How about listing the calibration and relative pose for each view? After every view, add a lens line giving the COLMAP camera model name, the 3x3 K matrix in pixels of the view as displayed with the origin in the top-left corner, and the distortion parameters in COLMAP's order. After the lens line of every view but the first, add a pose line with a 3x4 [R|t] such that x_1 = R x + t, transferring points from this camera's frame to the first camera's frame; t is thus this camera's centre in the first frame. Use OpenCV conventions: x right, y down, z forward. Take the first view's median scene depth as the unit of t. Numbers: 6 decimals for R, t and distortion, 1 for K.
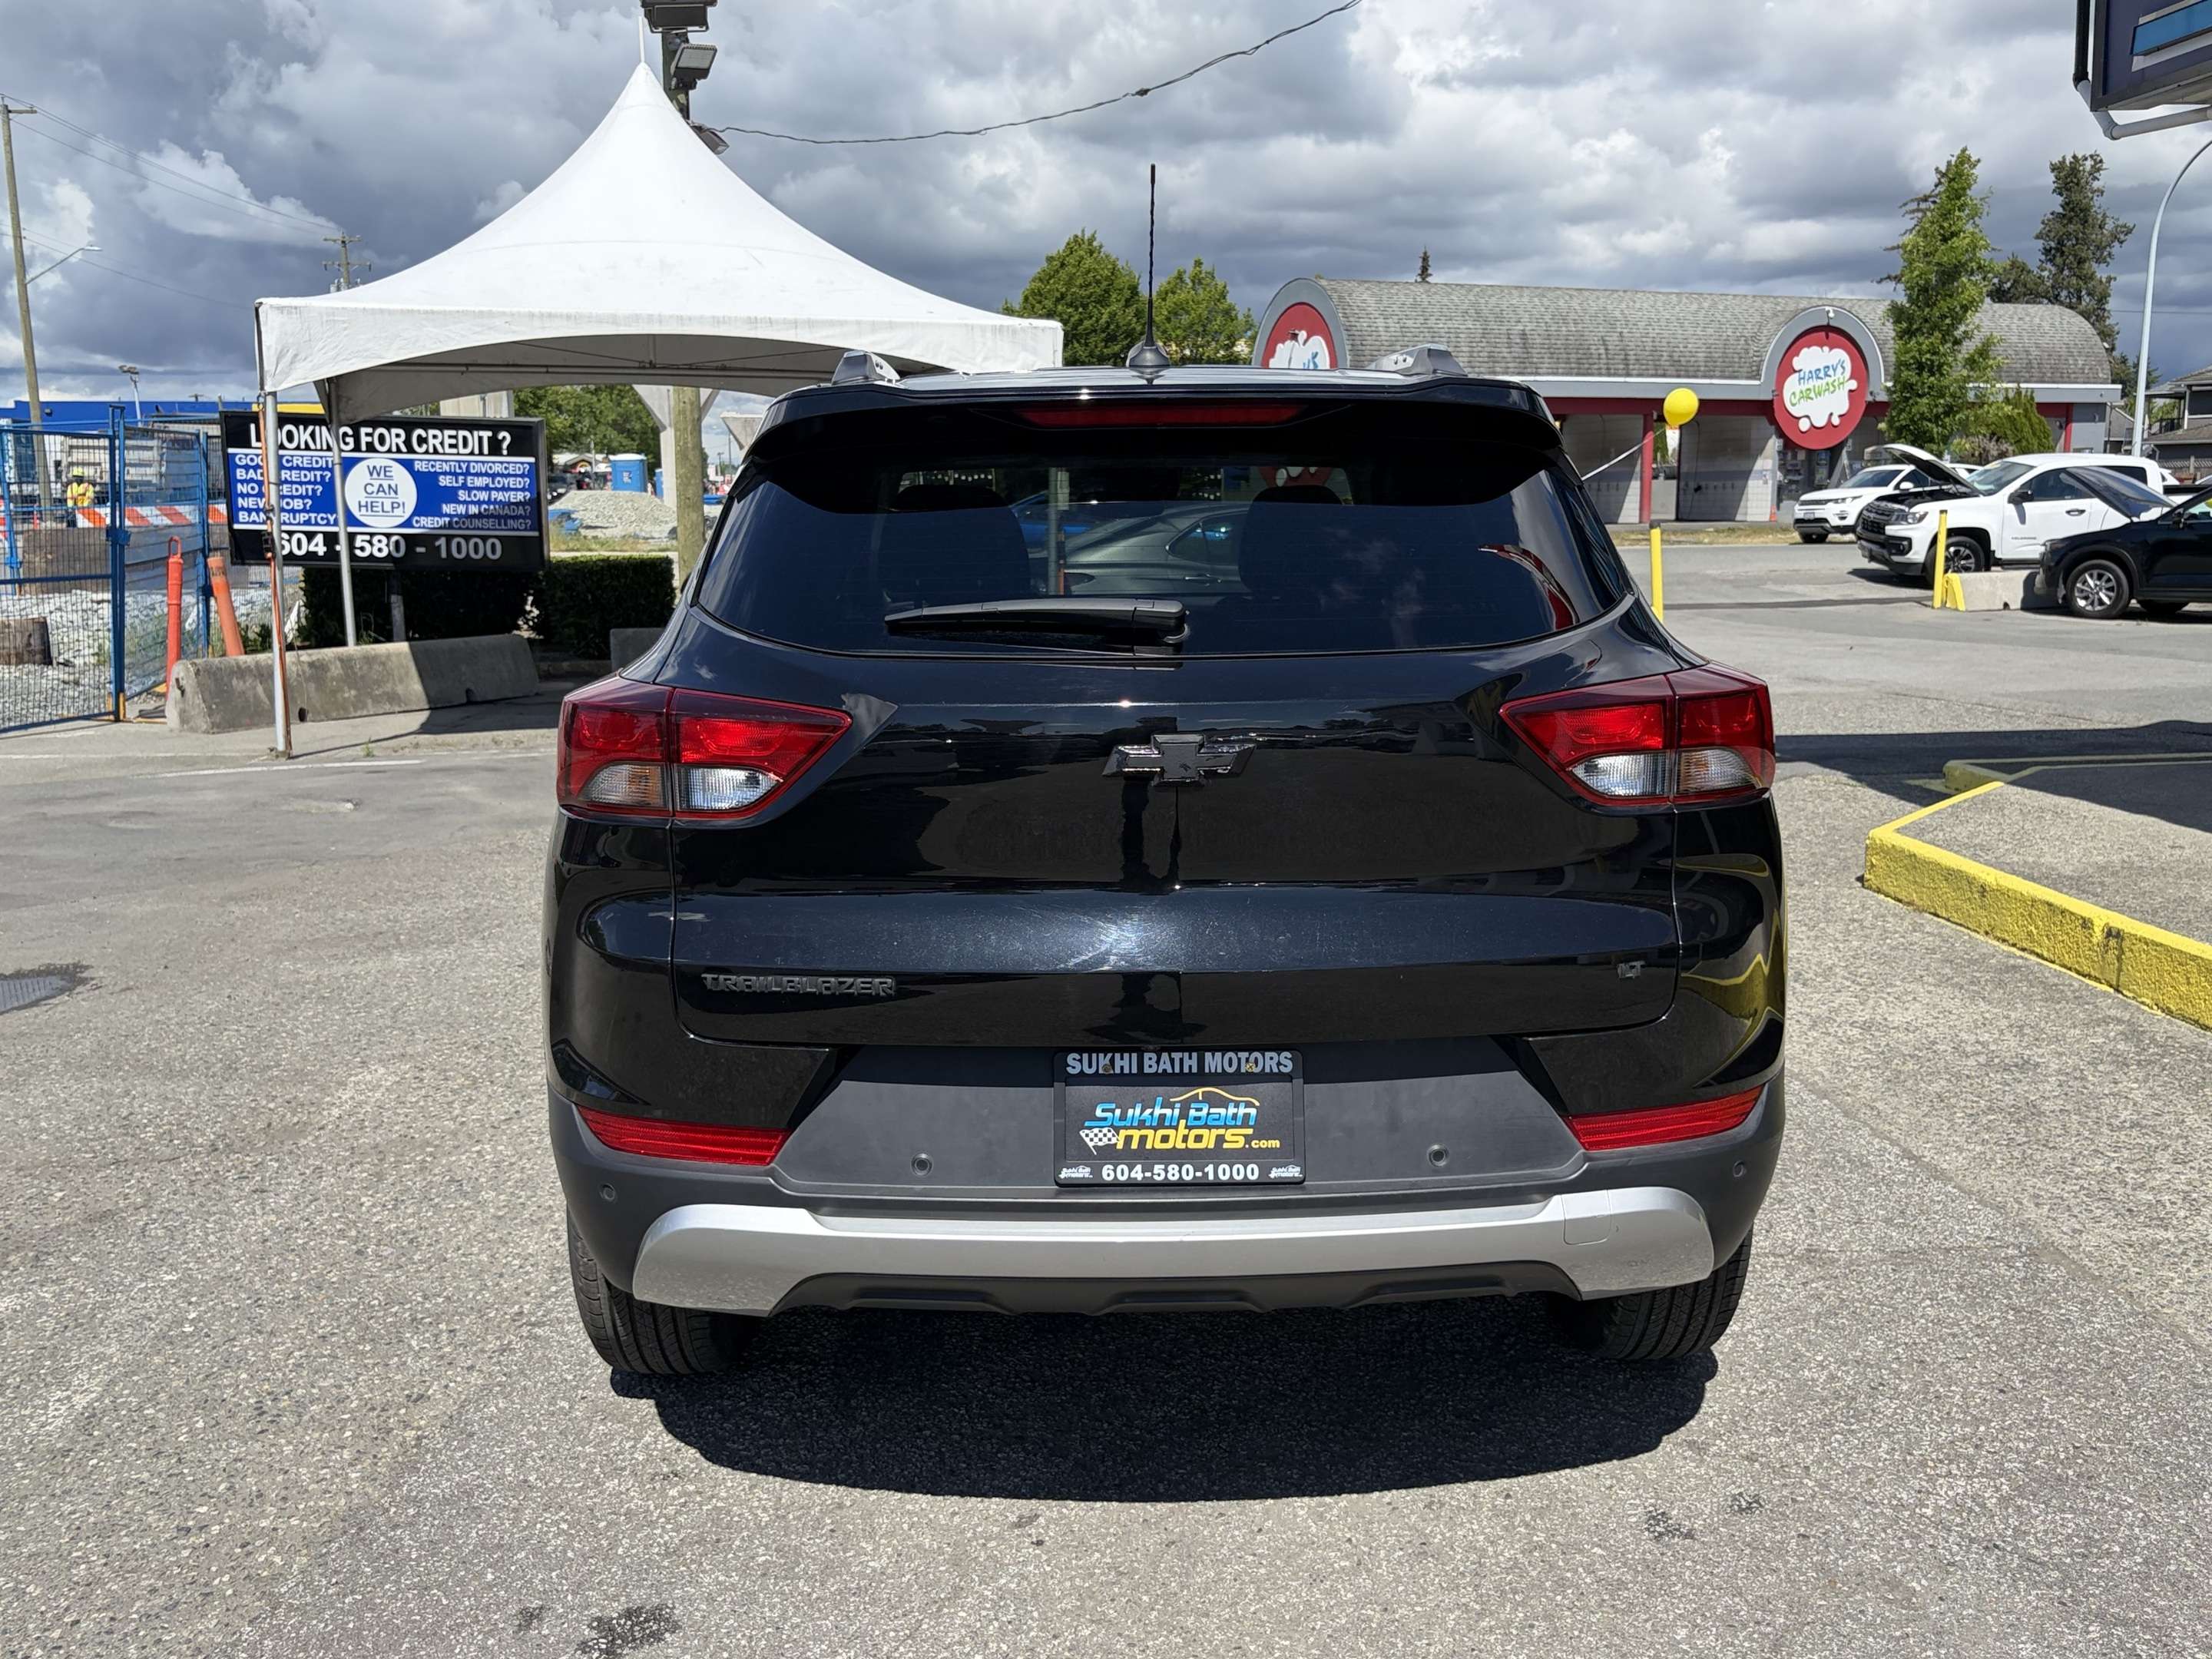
lens RADIAL K [[1930.9, 0, 1106.0], [0, 1930.9, 829.5], [0, 0, 1]] dist [0.015031, 0.014351]
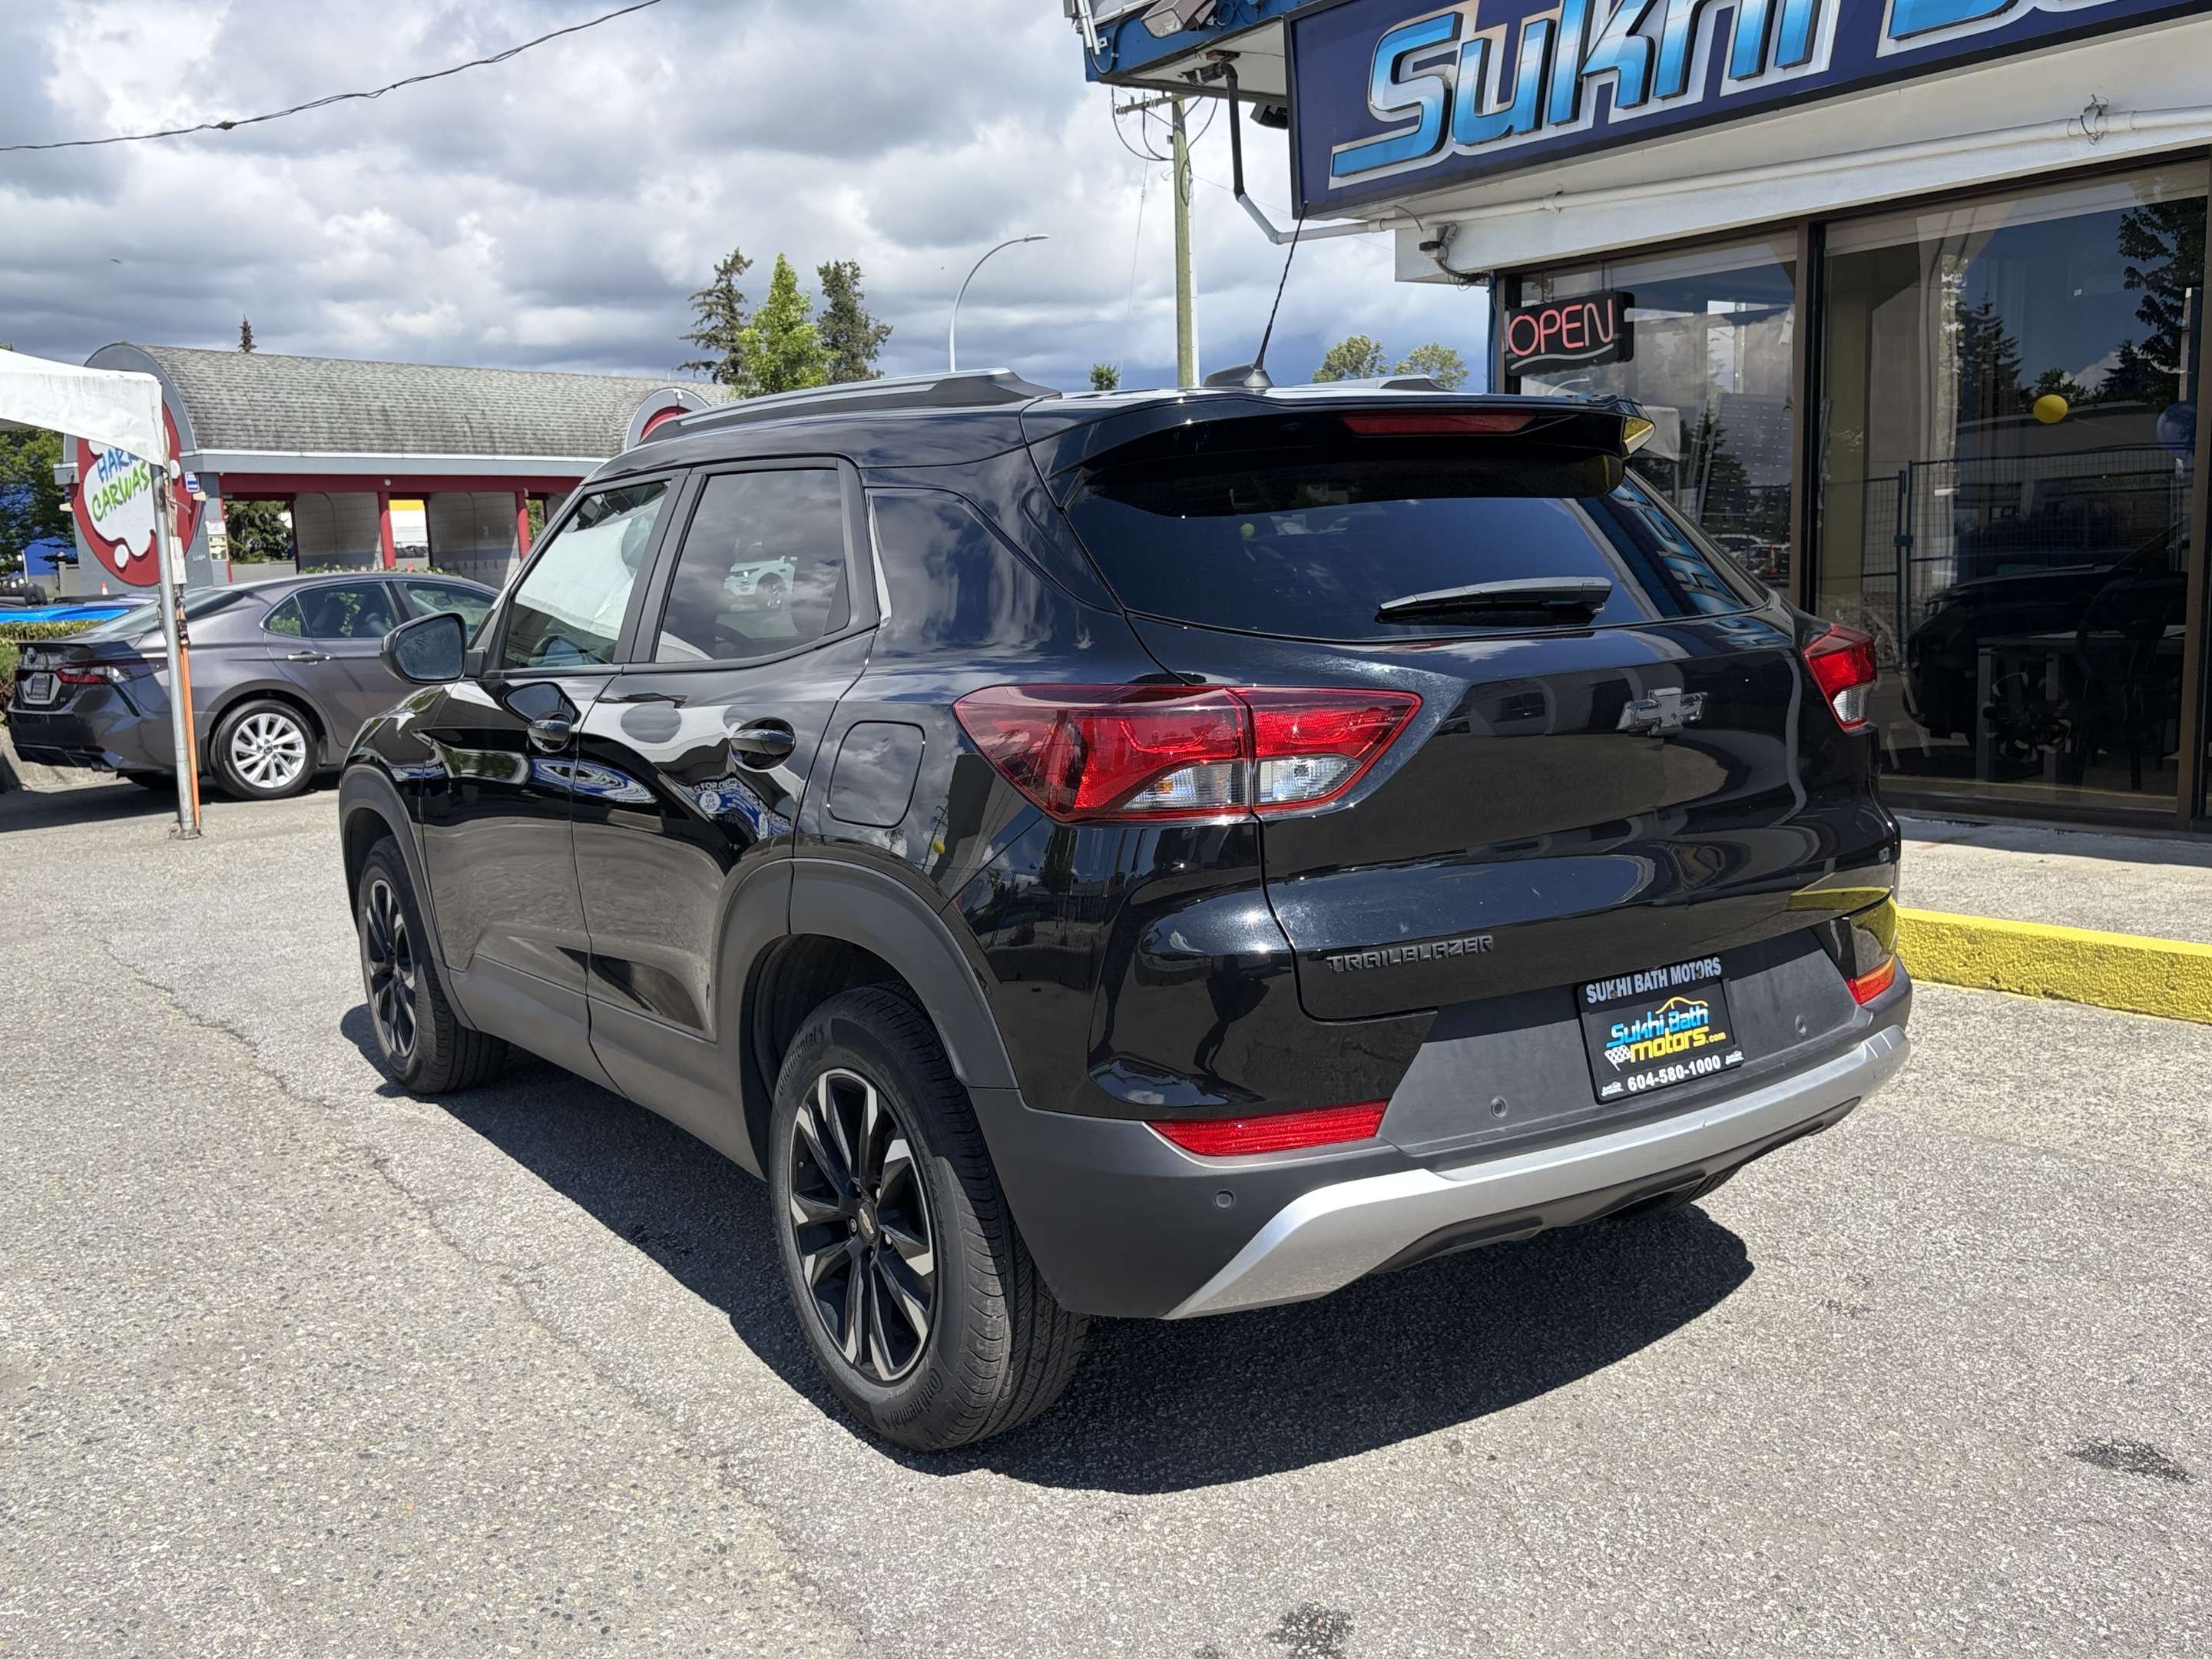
lens RADIAL K [[1938.3, 0, 1100.6], [0, 1938.3, 884.4], [0, 0, 1]] dist [-0.057199, 0.102973]
pose [[0.836138, -0.114562, 0.536422, -0.821694], [0.120868, 0.992389, 0.023541, -0.002008], [-0.535036, 0.045153, 0.843622, 0.202744]]
